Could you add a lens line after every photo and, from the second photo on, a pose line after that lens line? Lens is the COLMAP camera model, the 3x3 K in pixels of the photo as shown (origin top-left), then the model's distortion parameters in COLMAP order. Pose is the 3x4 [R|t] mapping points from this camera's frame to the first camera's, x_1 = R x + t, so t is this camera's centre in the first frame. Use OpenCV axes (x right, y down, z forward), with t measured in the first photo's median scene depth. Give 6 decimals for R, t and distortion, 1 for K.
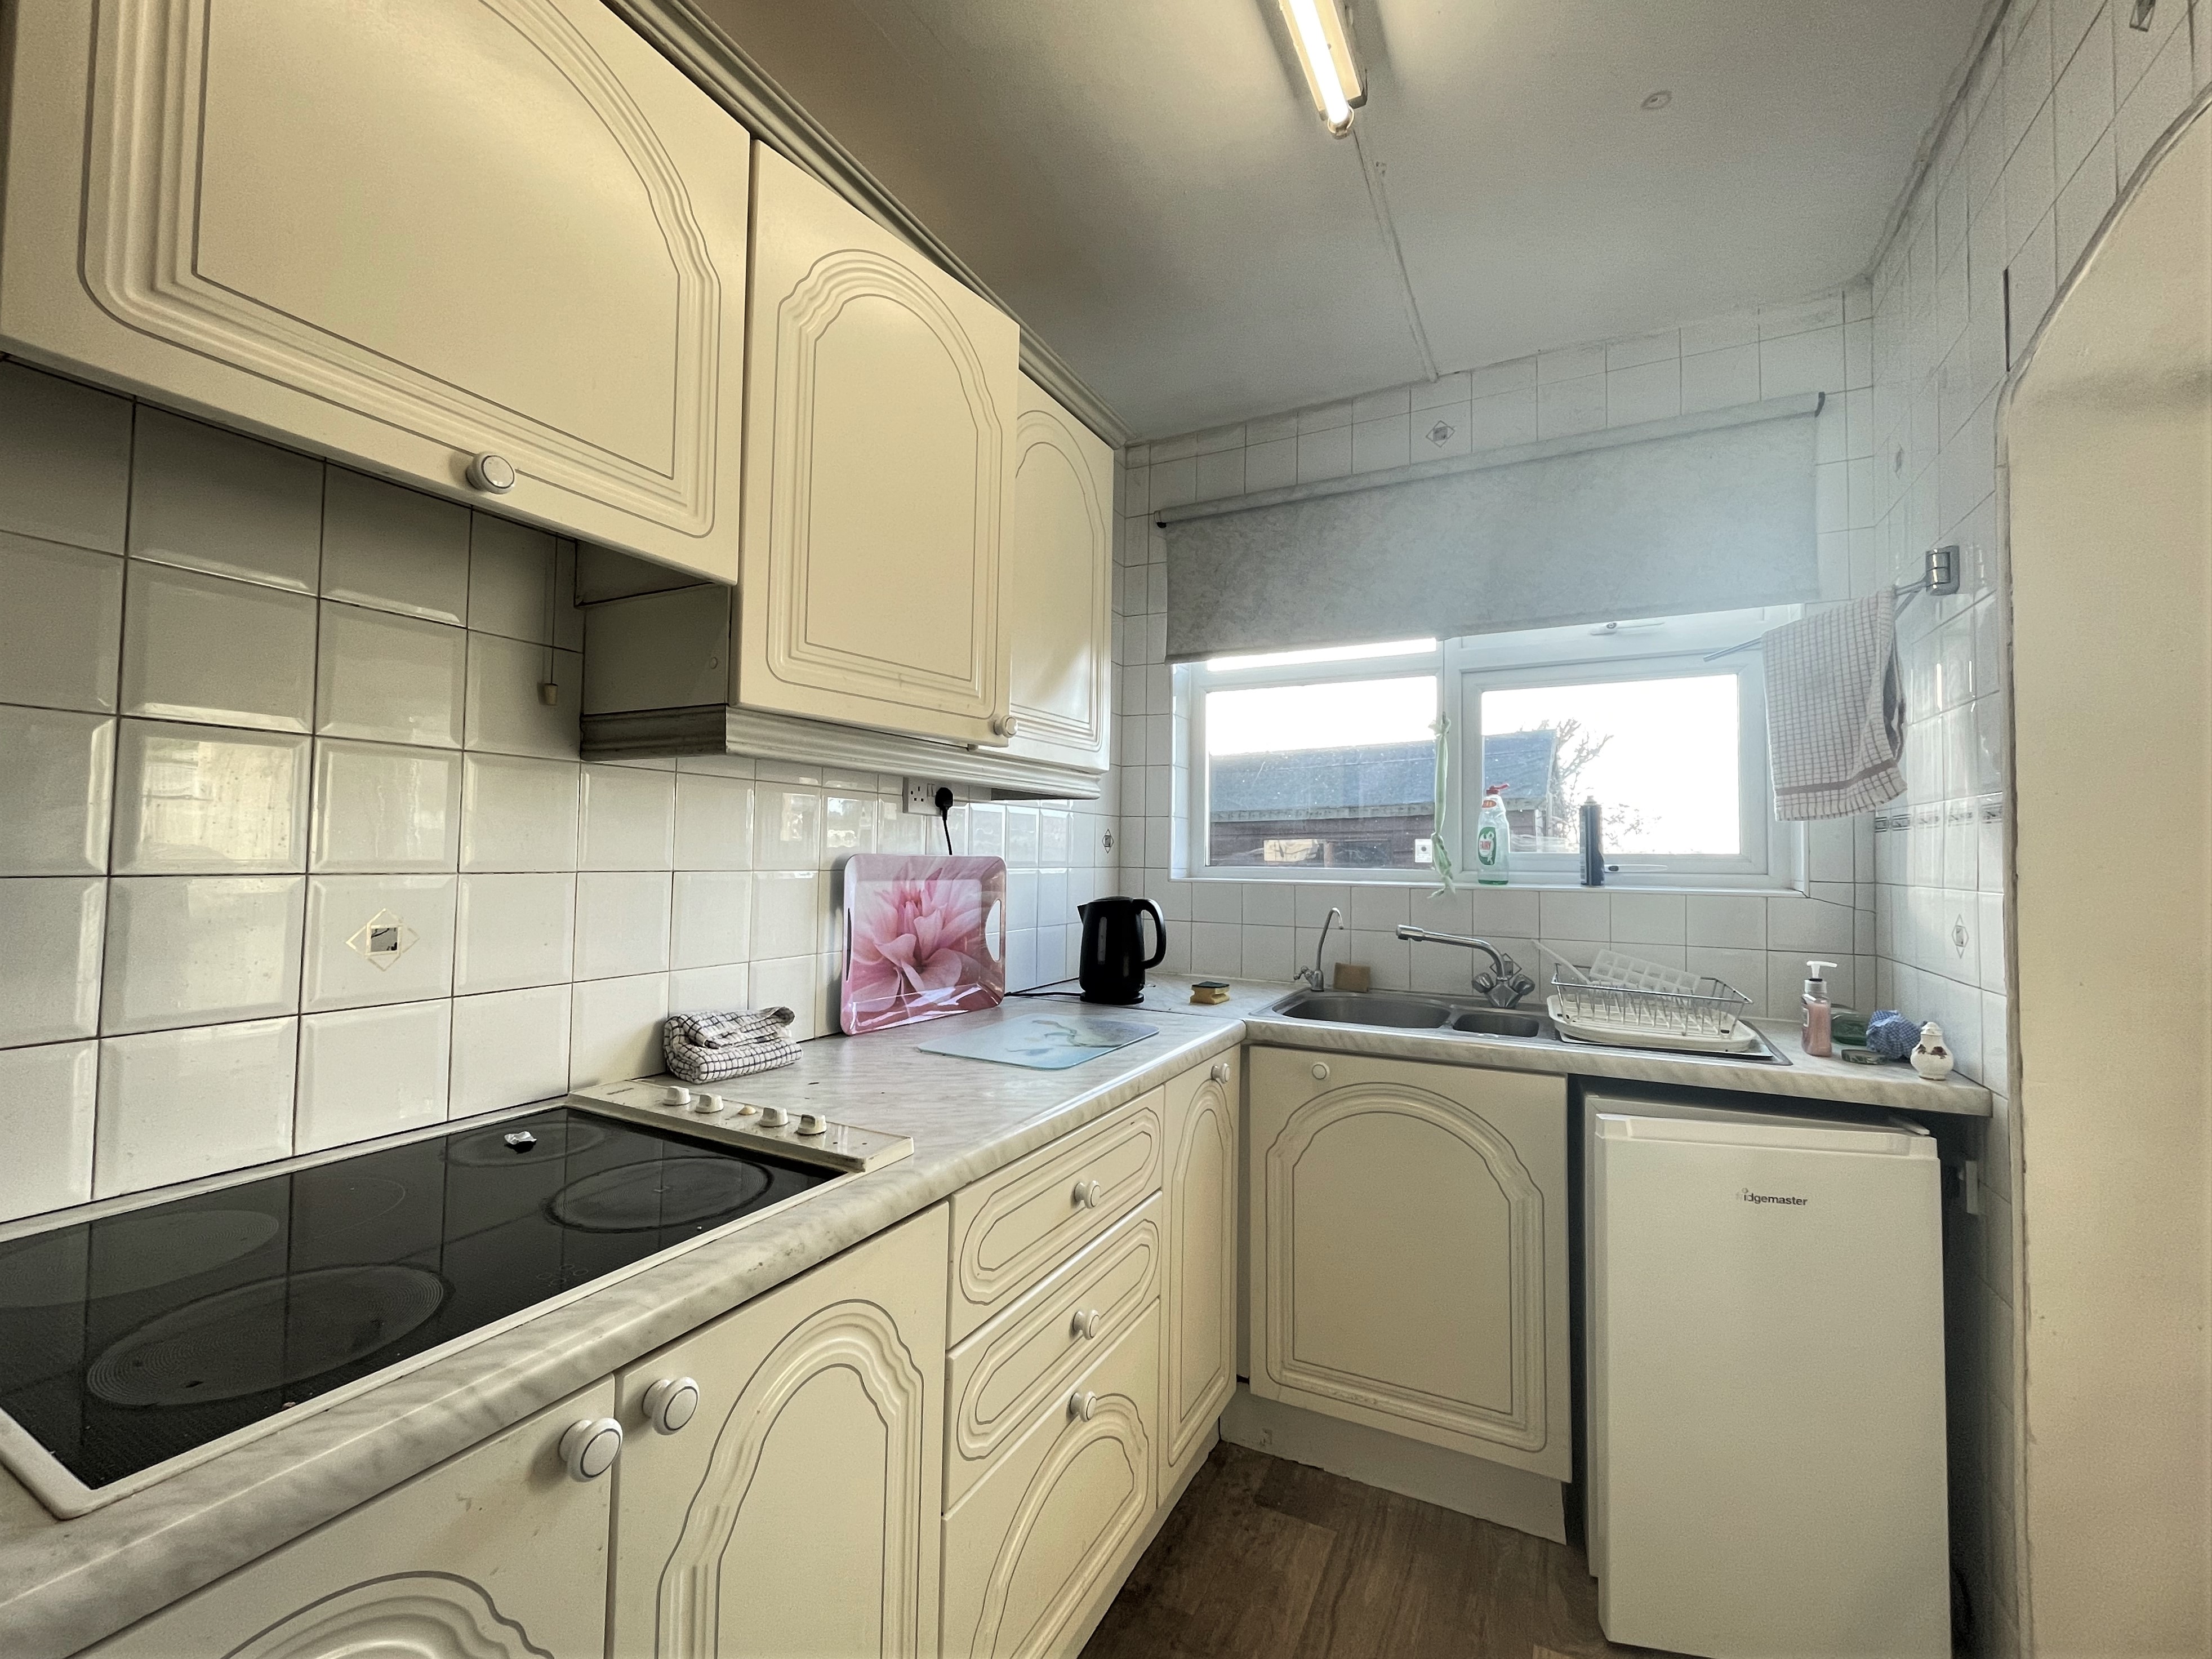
lens RADIAL K [[900.3, 0, 1116.4], [0, 900.3, 831.6], [0, 0, 1]] dist [-0.001310, 0.000060]
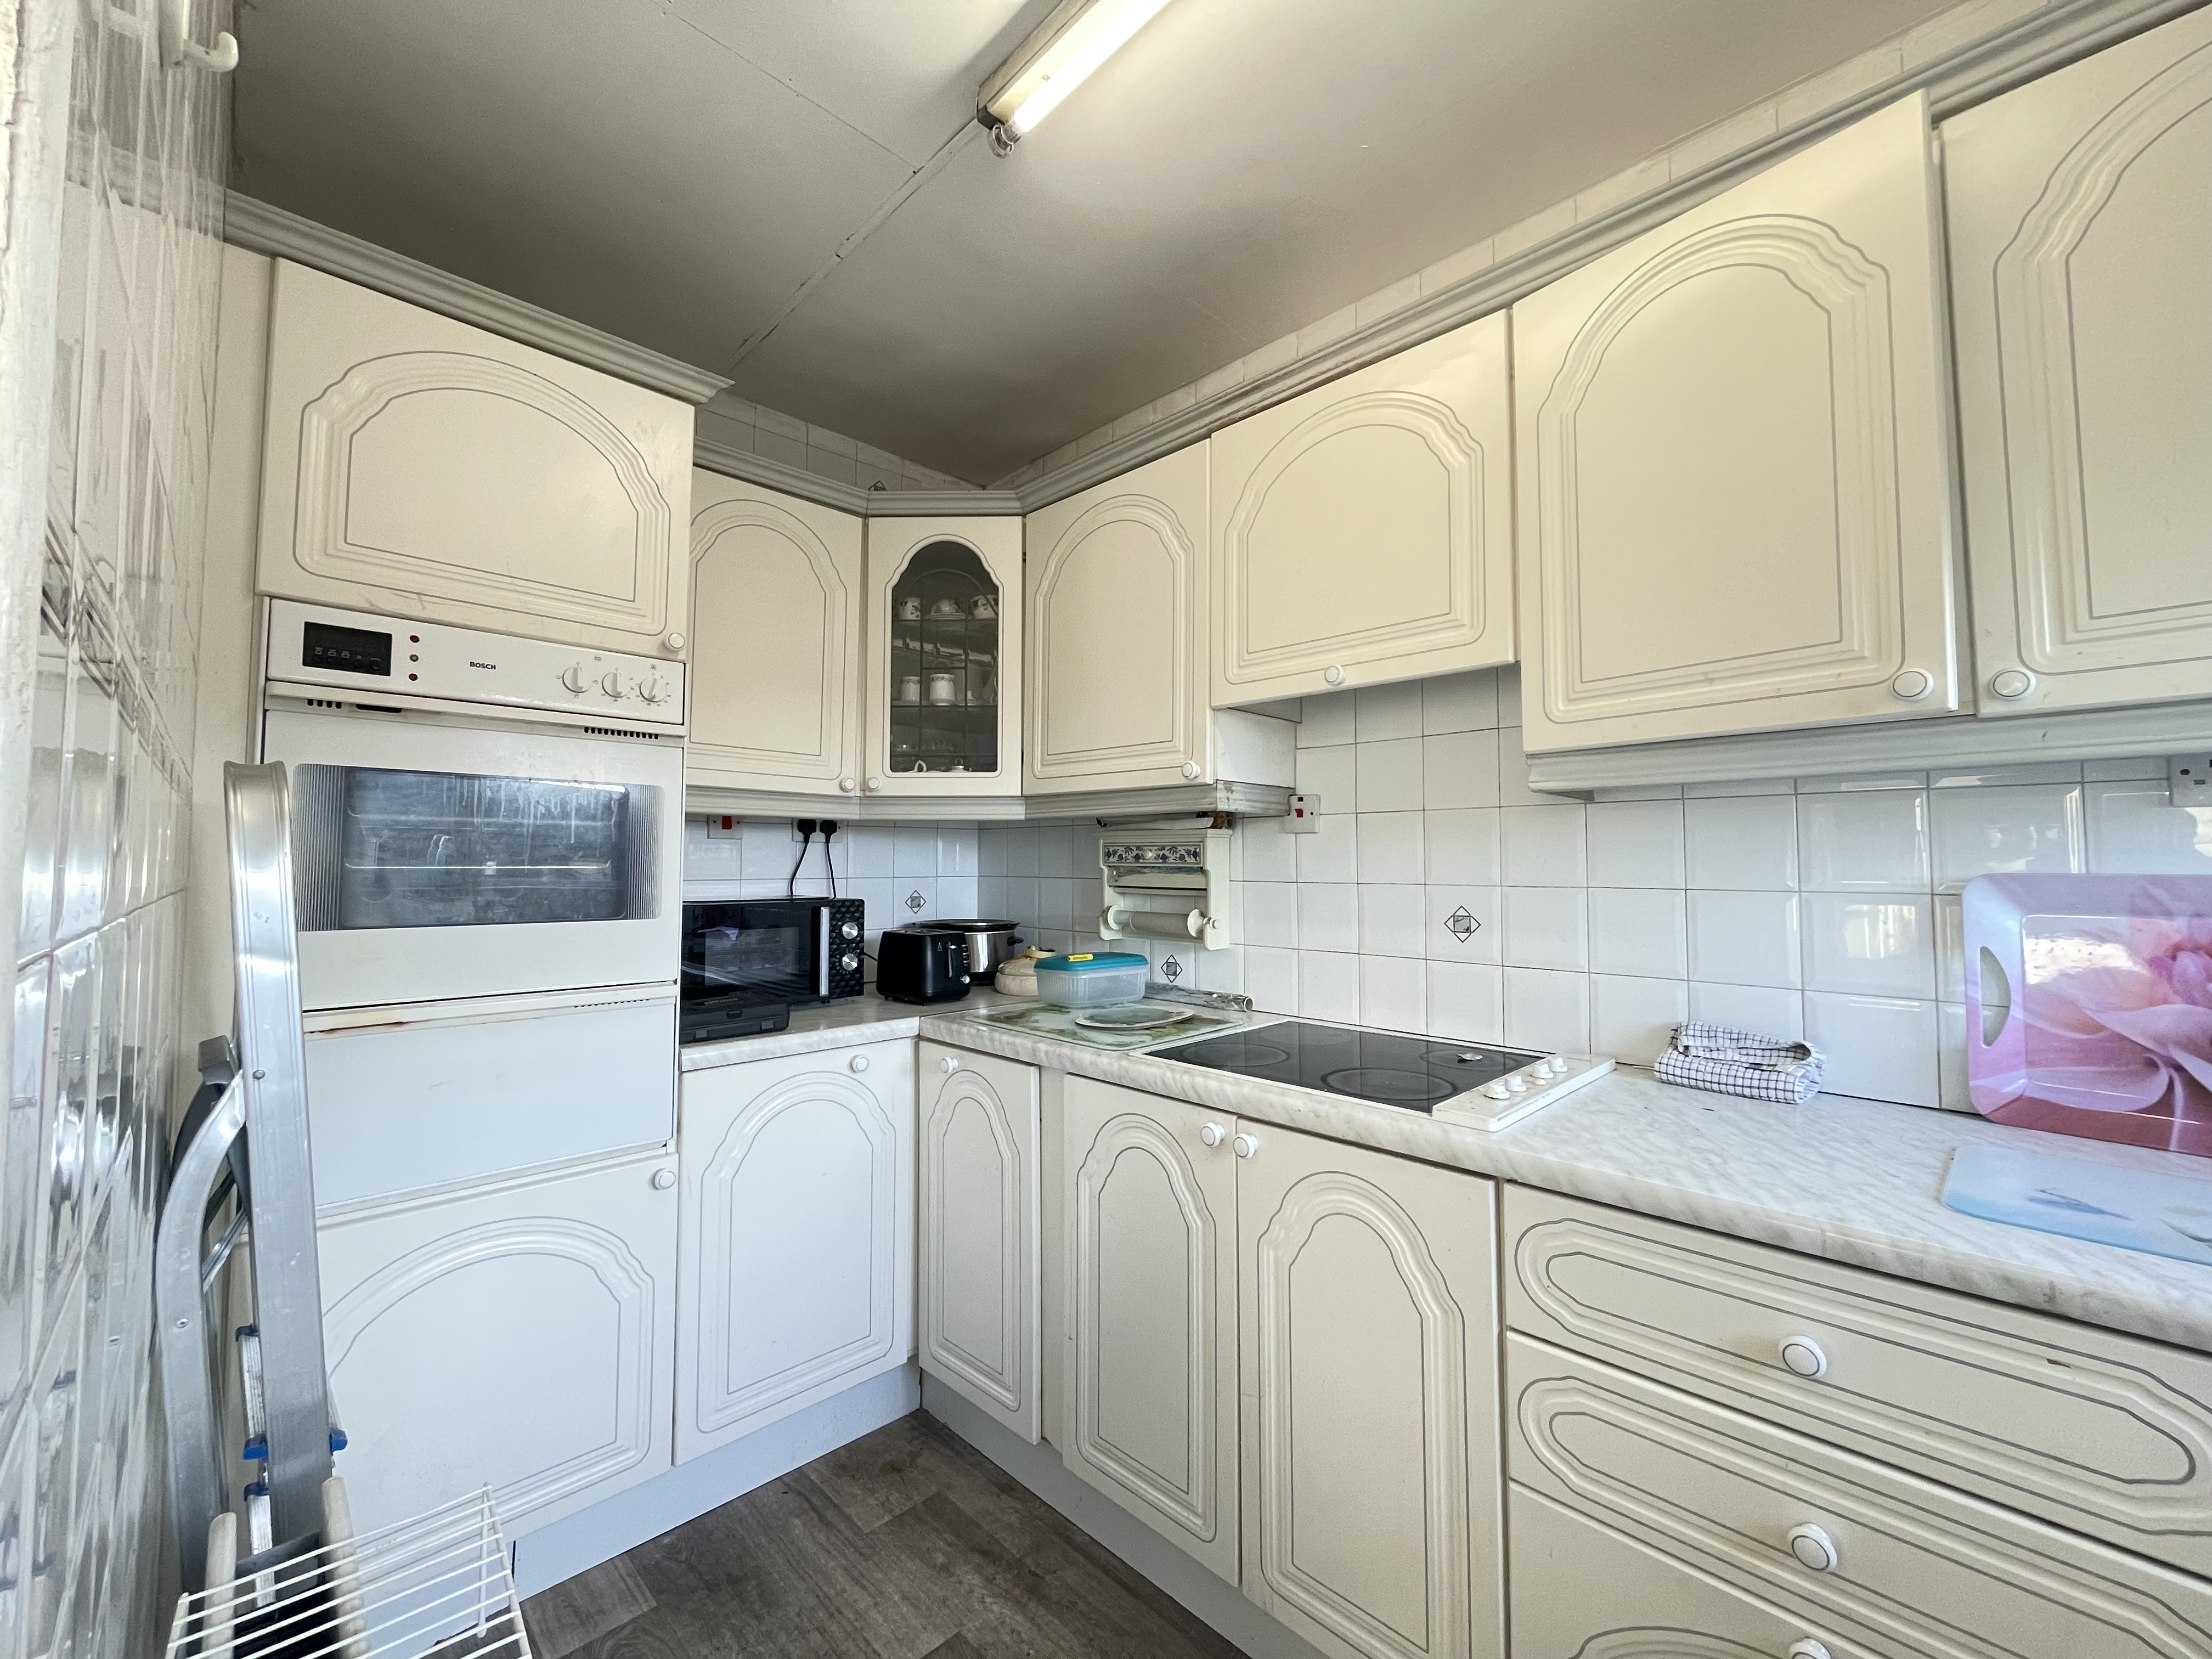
lens RADIAL K [[900.2, 0, 1107.1], [0, 900.2, 822.7], [0, 0, 1]] dist [-0.001310, 0.000060]
pose [[-0.303559, -0.067165, -0.950442, 0.923281], [0.016204, 0.997004, -0.075631, 0.040348], [0.952675, -0.038359, -0.301562, 0.800448]]
